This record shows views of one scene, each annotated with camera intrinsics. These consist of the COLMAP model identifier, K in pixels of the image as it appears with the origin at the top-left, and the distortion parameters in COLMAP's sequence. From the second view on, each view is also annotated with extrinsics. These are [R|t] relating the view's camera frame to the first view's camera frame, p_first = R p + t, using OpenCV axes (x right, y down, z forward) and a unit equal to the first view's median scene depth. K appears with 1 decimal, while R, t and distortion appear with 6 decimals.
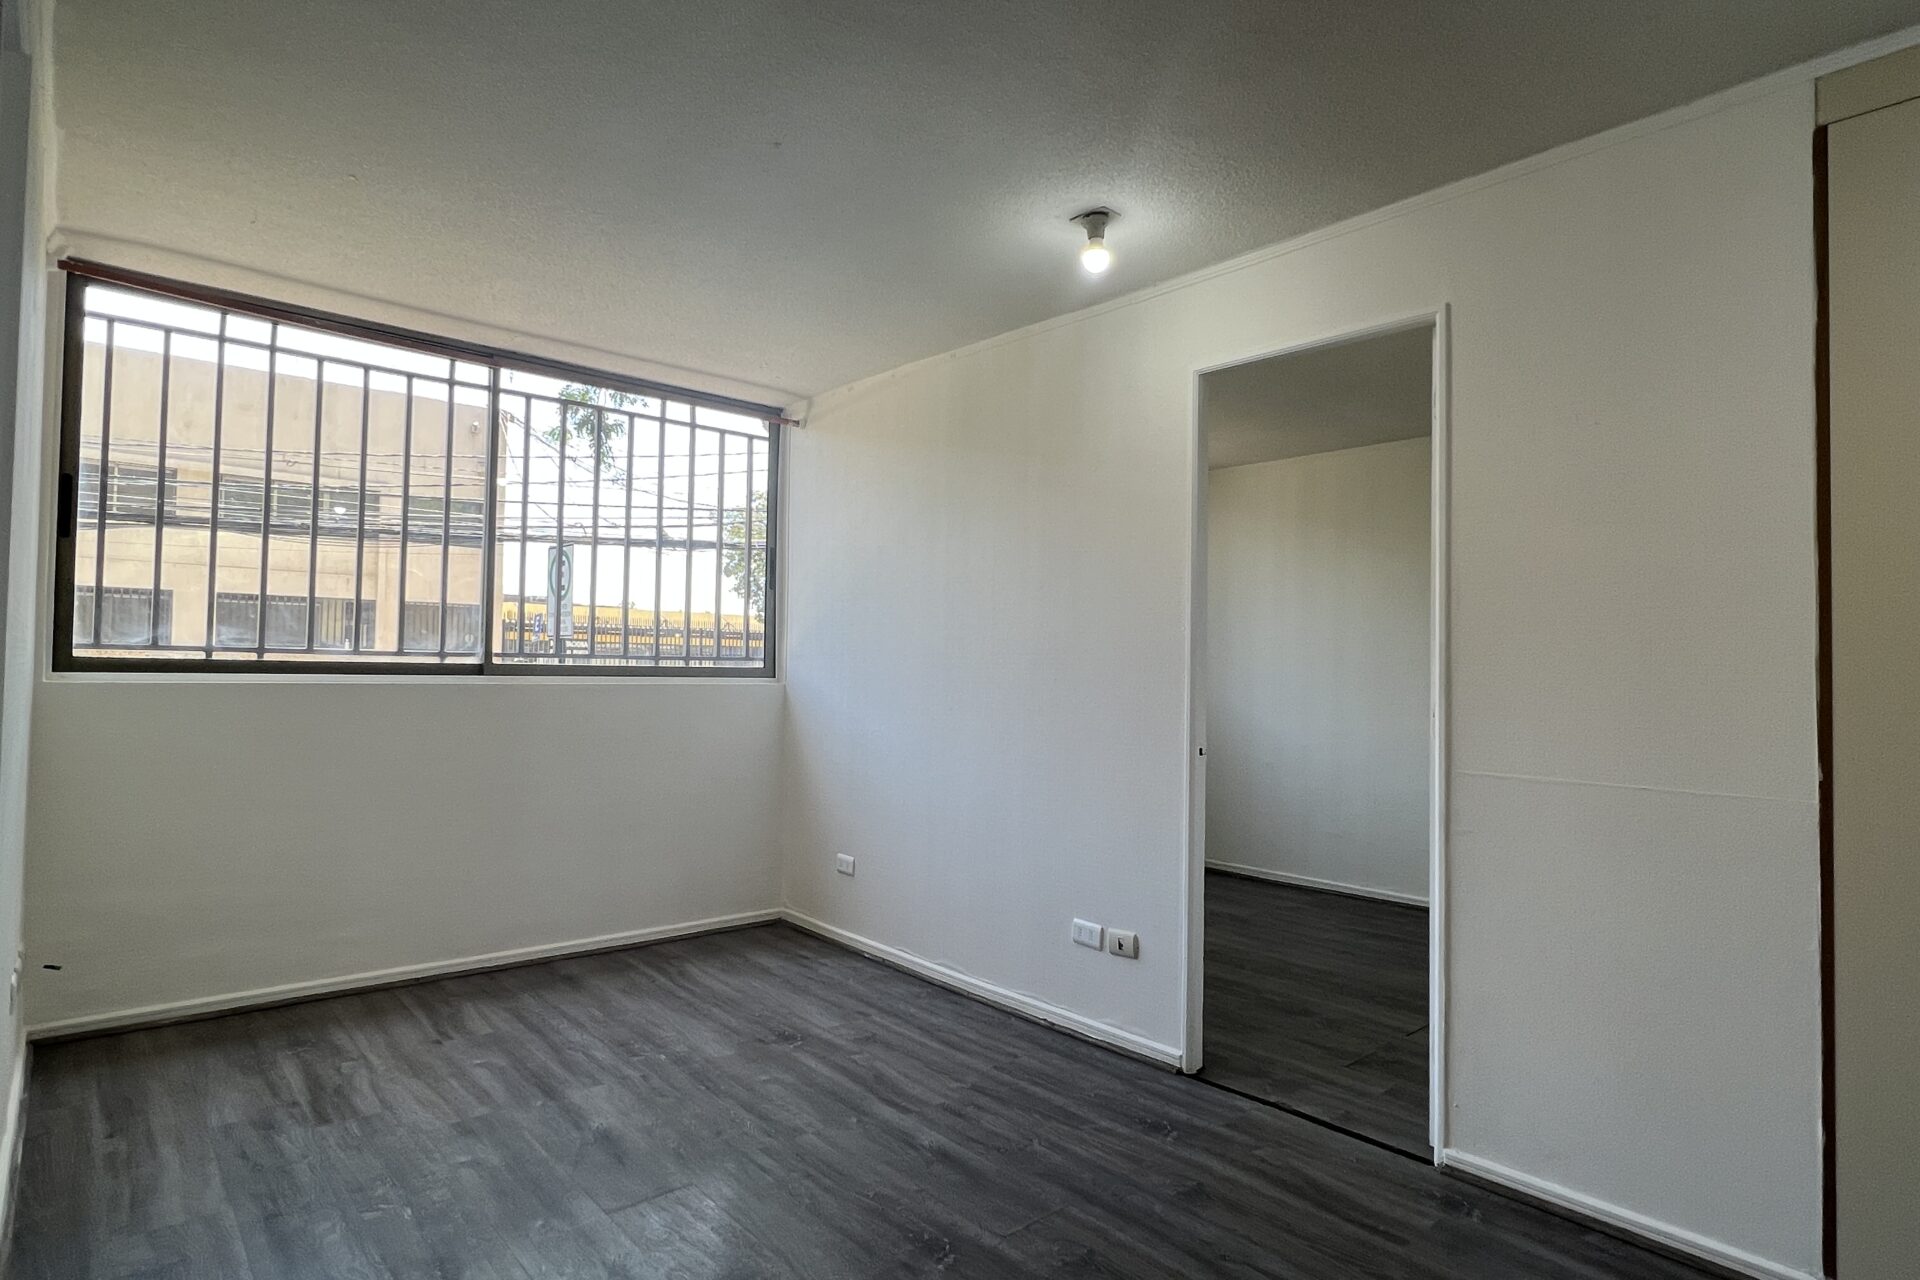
lens RADIAL K [[1027.2, 0, 960.0], [0, 1027.2, 640.0], [0, 0, 1]] dist [-0.000859, -0.000304]
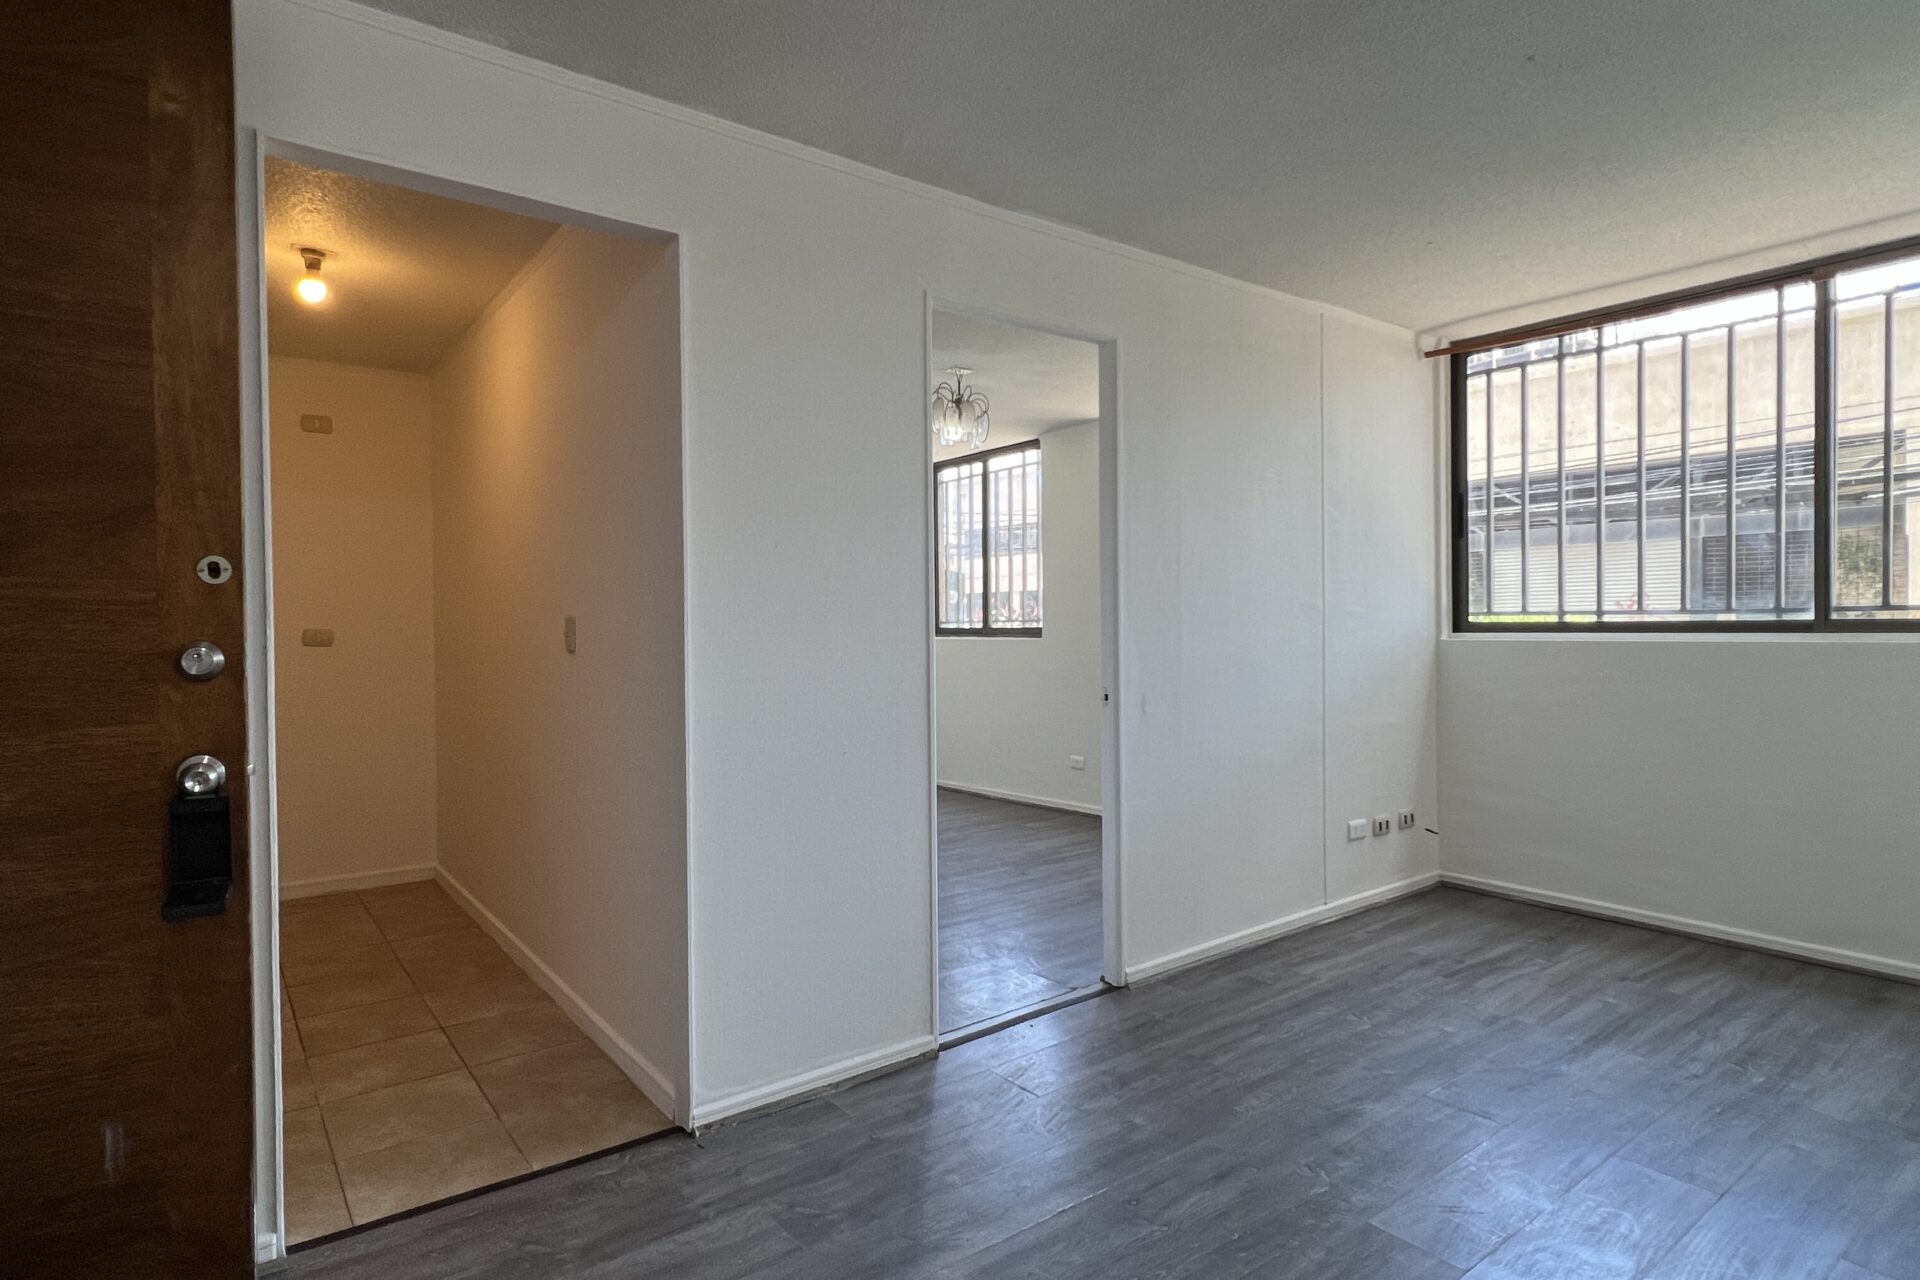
lens RADIAL K [[1027.2, 0, 960.0], [0, 1027.2, 640.0], [0, 0, 1]] dist [-0.000859, -0.000304]
pose [[-0.079328, -0.000627, -0.996848, 0.598338], [0.034901, 0.999385, -0.003406, 0.021984], [0.996237, -0.035062, -0.079257, 0.413194]]
